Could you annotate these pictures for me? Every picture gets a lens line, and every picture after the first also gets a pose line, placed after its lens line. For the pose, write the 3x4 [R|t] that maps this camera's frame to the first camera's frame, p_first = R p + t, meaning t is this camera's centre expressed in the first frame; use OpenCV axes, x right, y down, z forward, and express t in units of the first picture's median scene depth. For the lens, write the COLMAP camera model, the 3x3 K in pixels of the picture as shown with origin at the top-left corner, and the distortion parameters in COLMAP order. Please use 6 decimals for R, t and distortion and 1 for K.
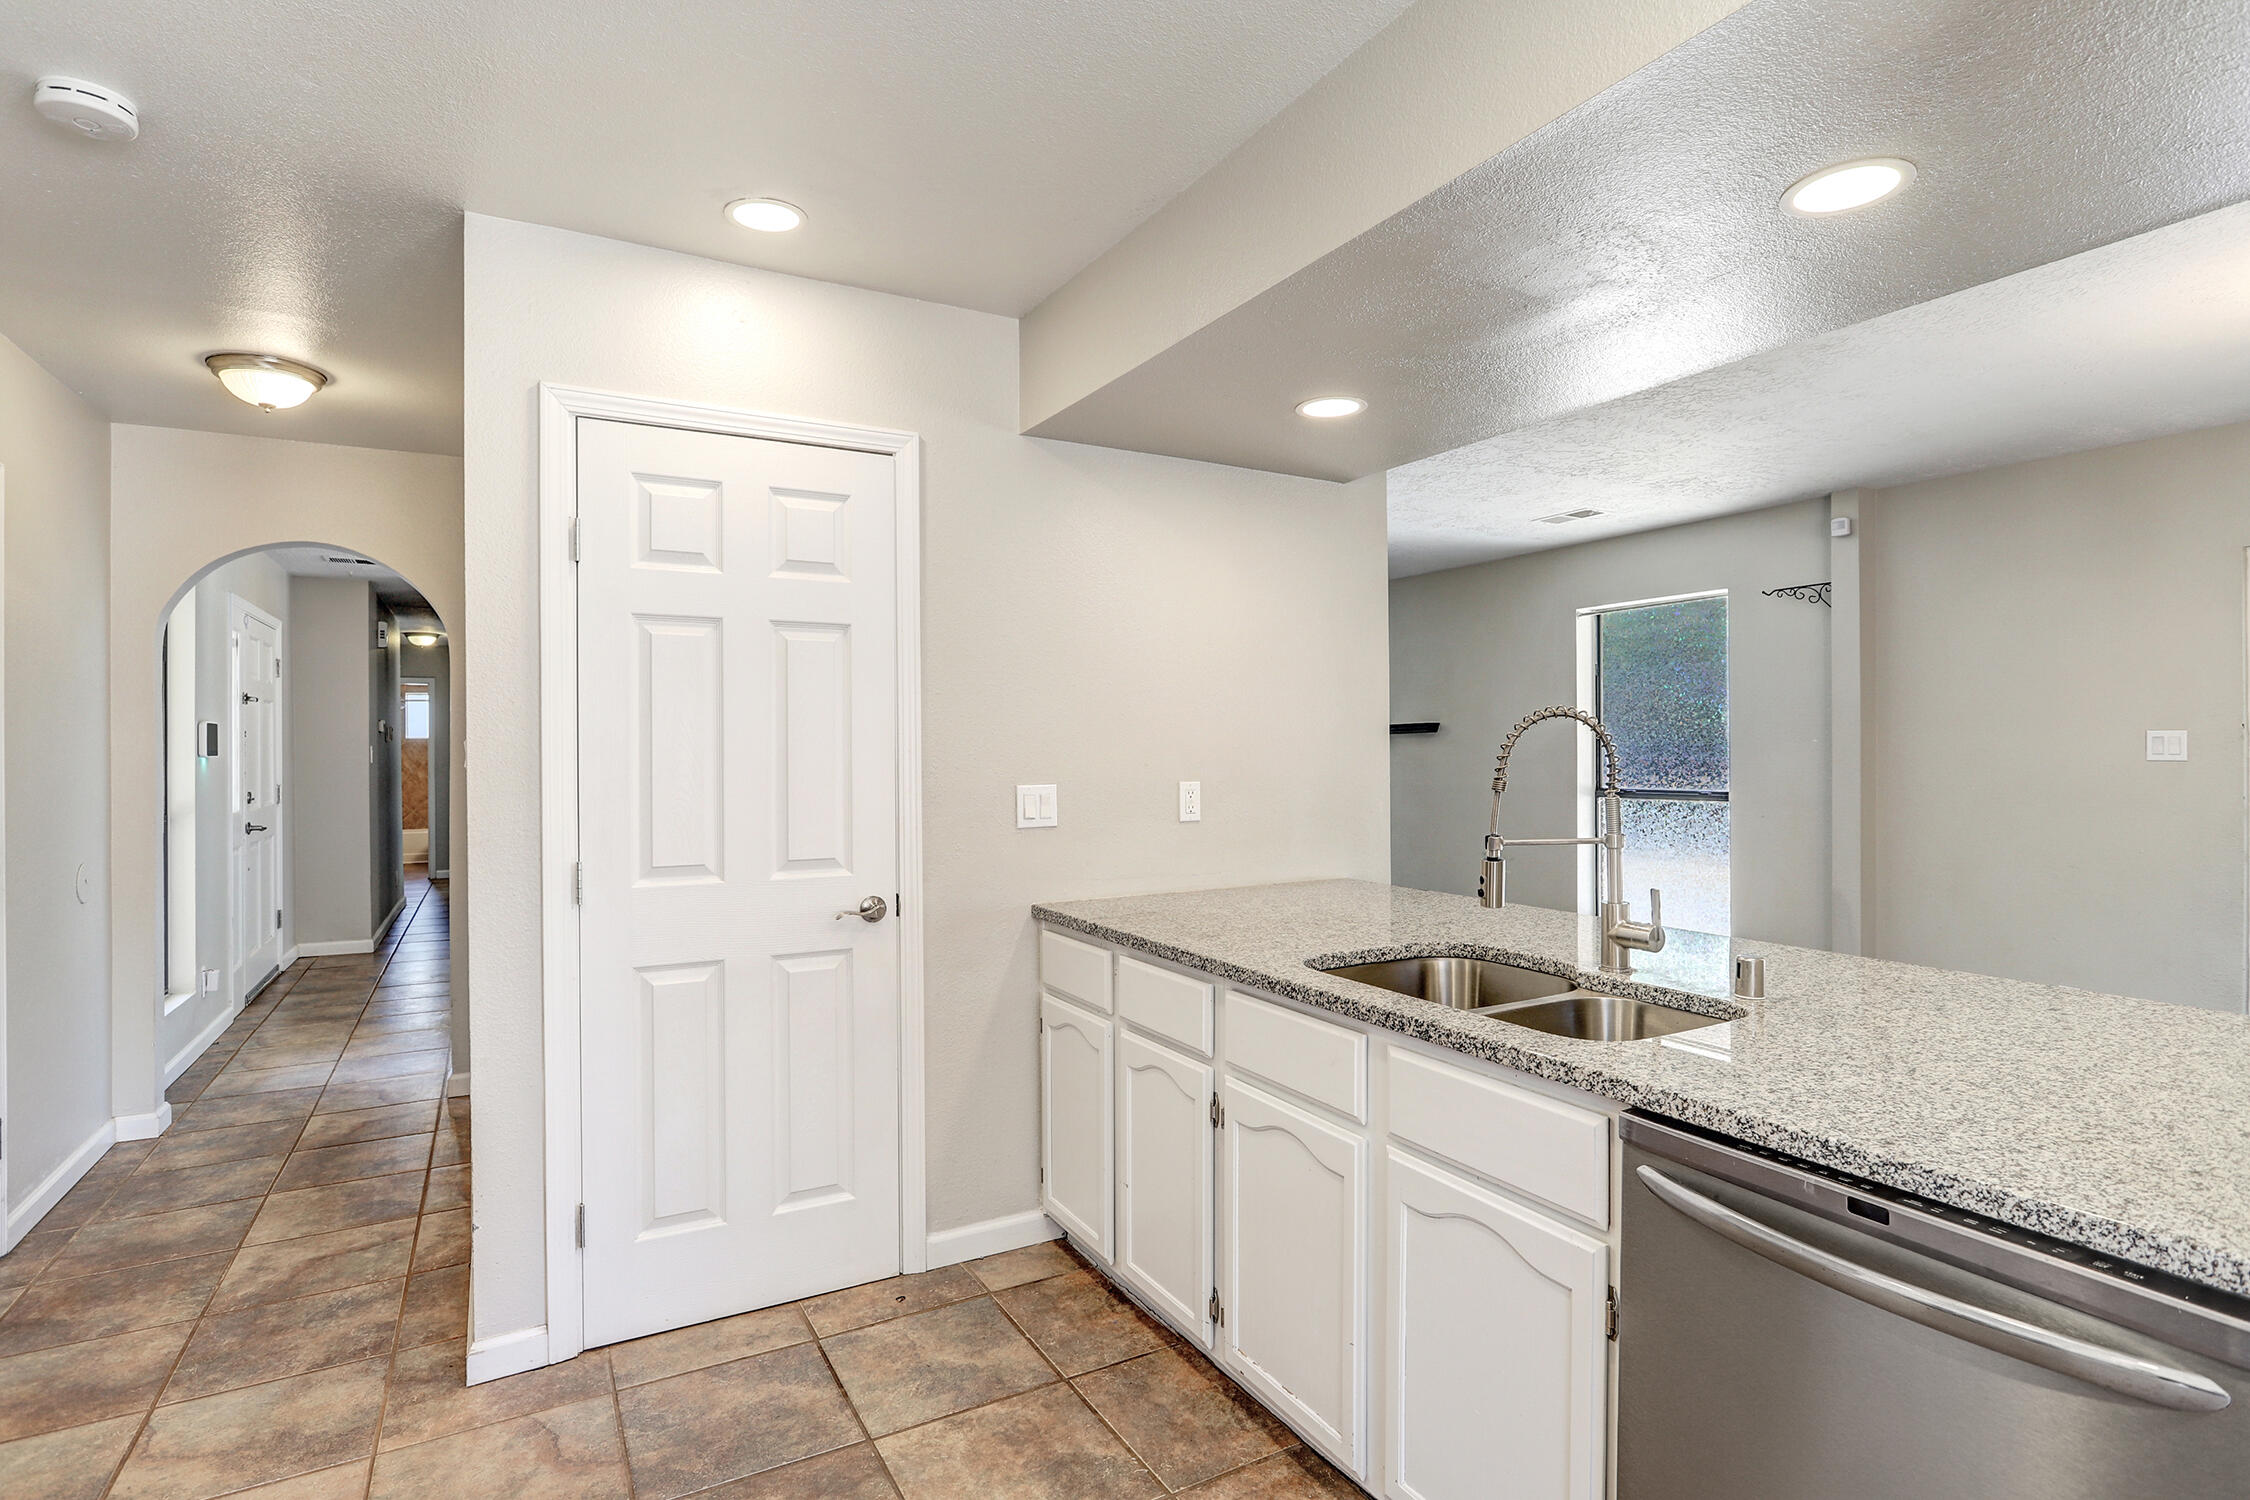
lens RADIAL K [[1128.3, 0, 1137.0], [0, 1128.3, 747.2], [0, 0, 1]] dist [-0.005554, 0.002709]
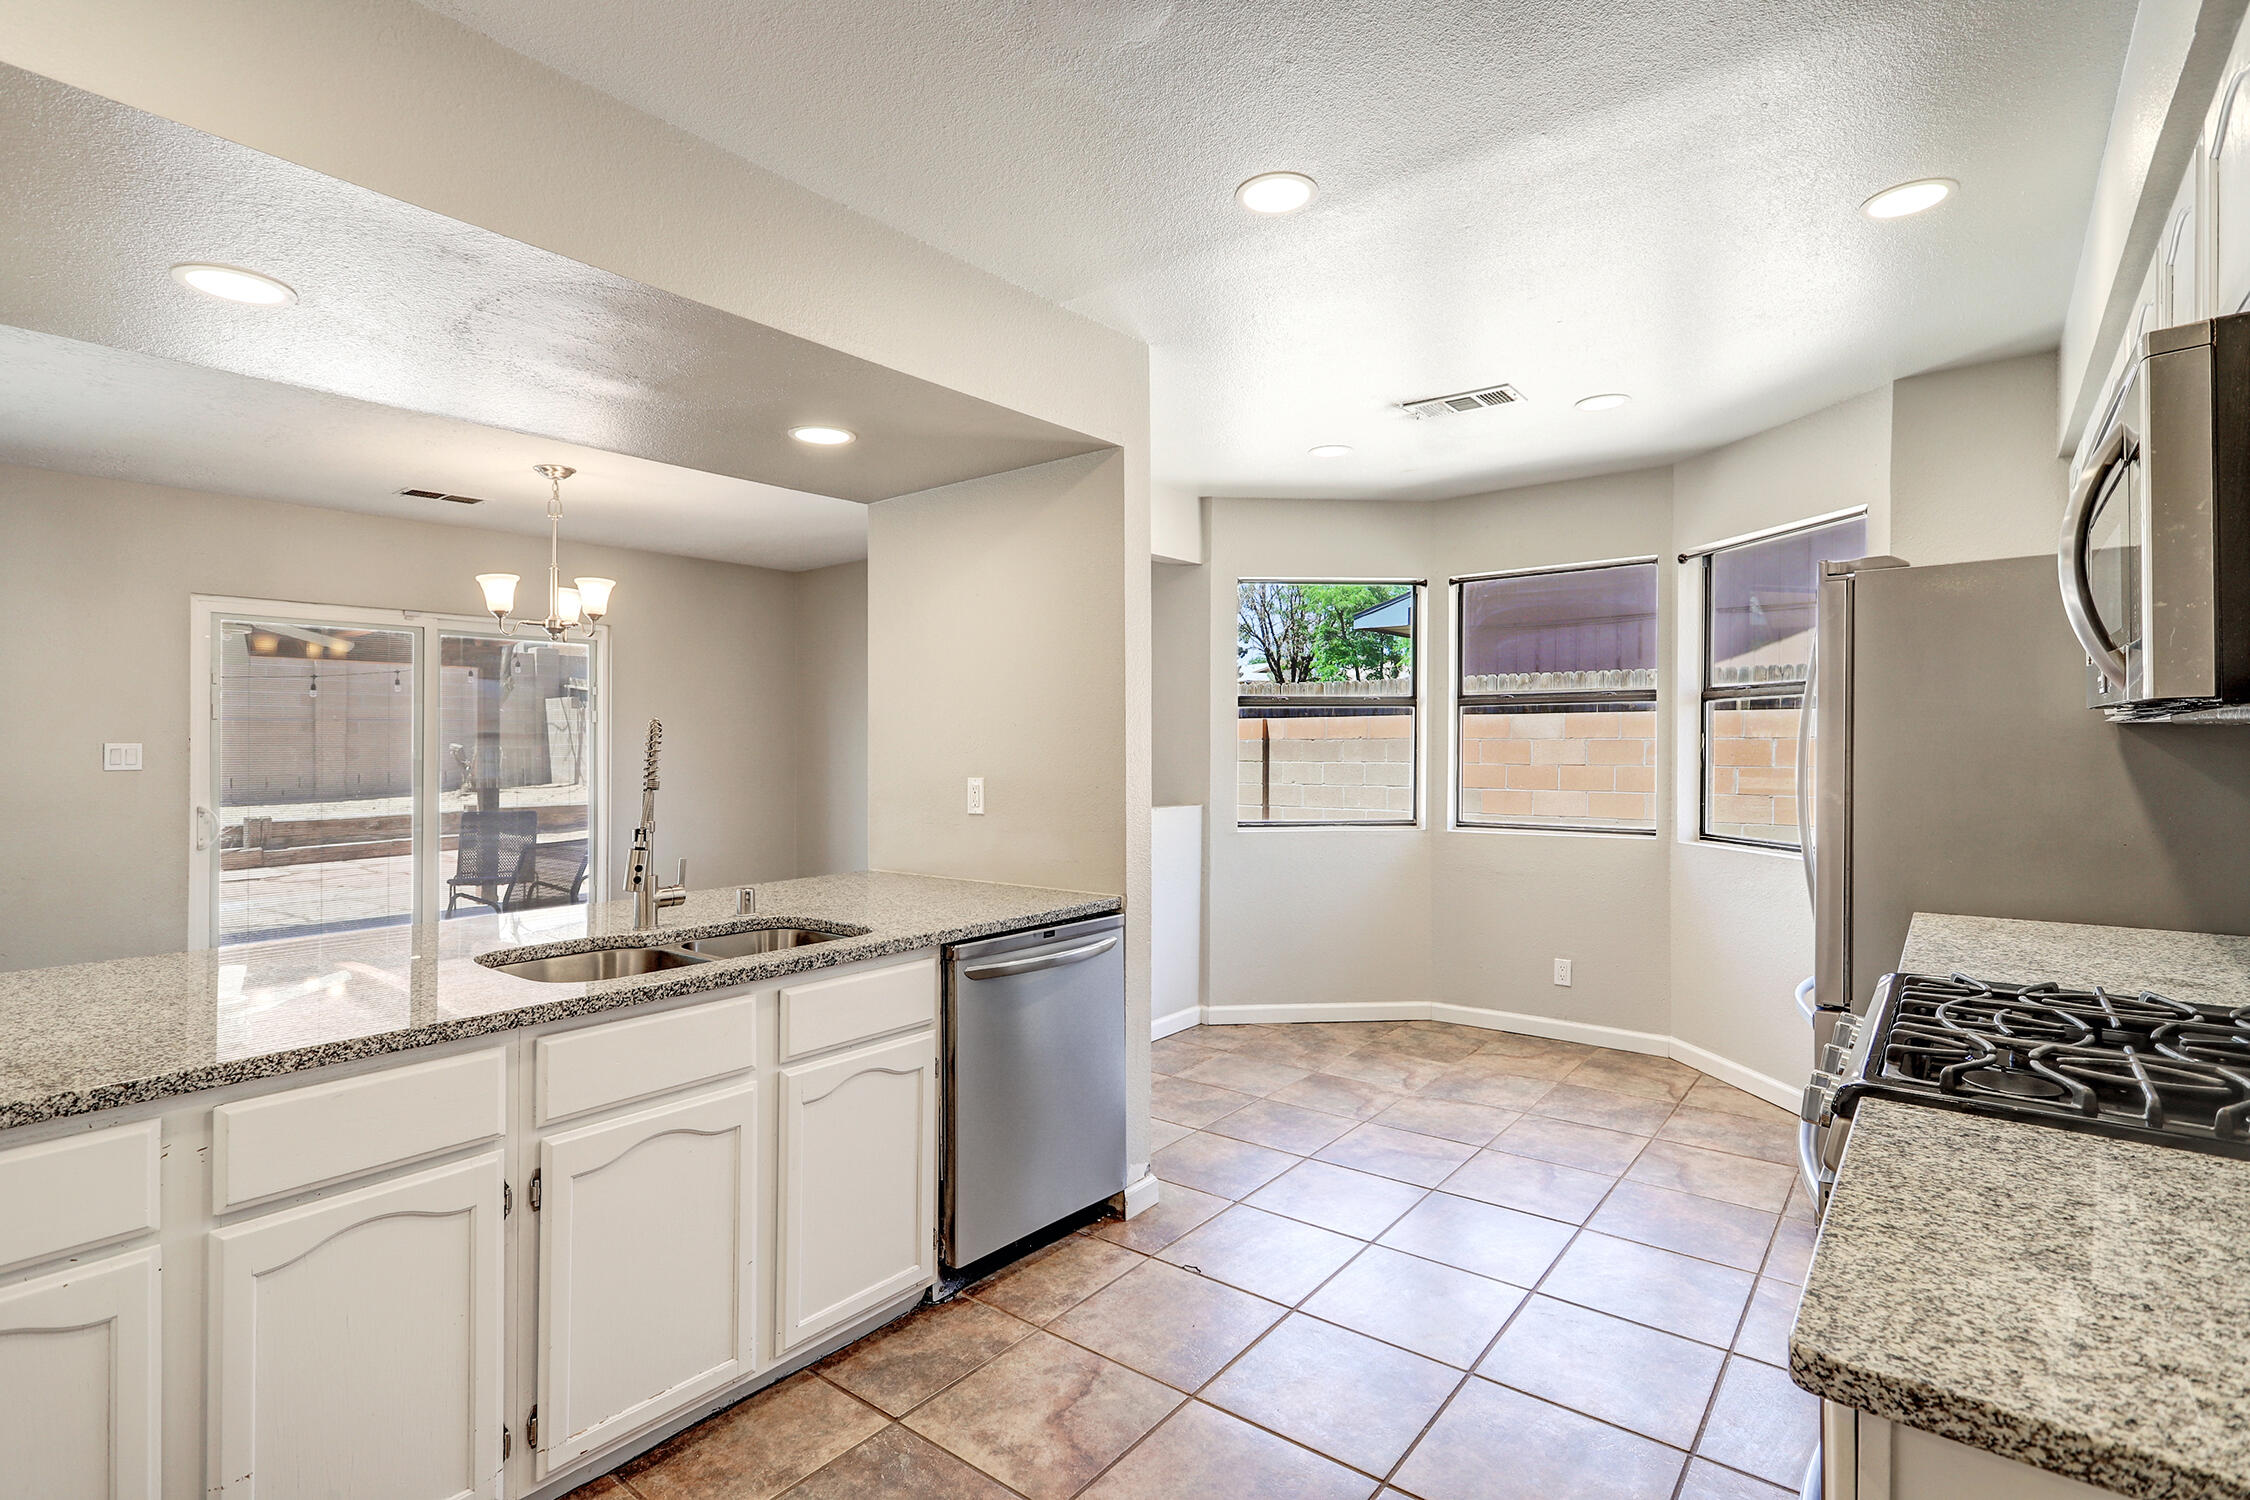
lens RADIAL K [[1072.6, 0, 1118.9], [0, 1072.6, 739.4], [0, 0, 1]] dist [0.002796, -0.000194]
pose [[-0.397451, 0.015115, 0.917499, -0.515332], [0.003765, 0.999883, -0.014841, 0.000978], [-0.917616, -0.002444, -0.397461, 0.562608]]
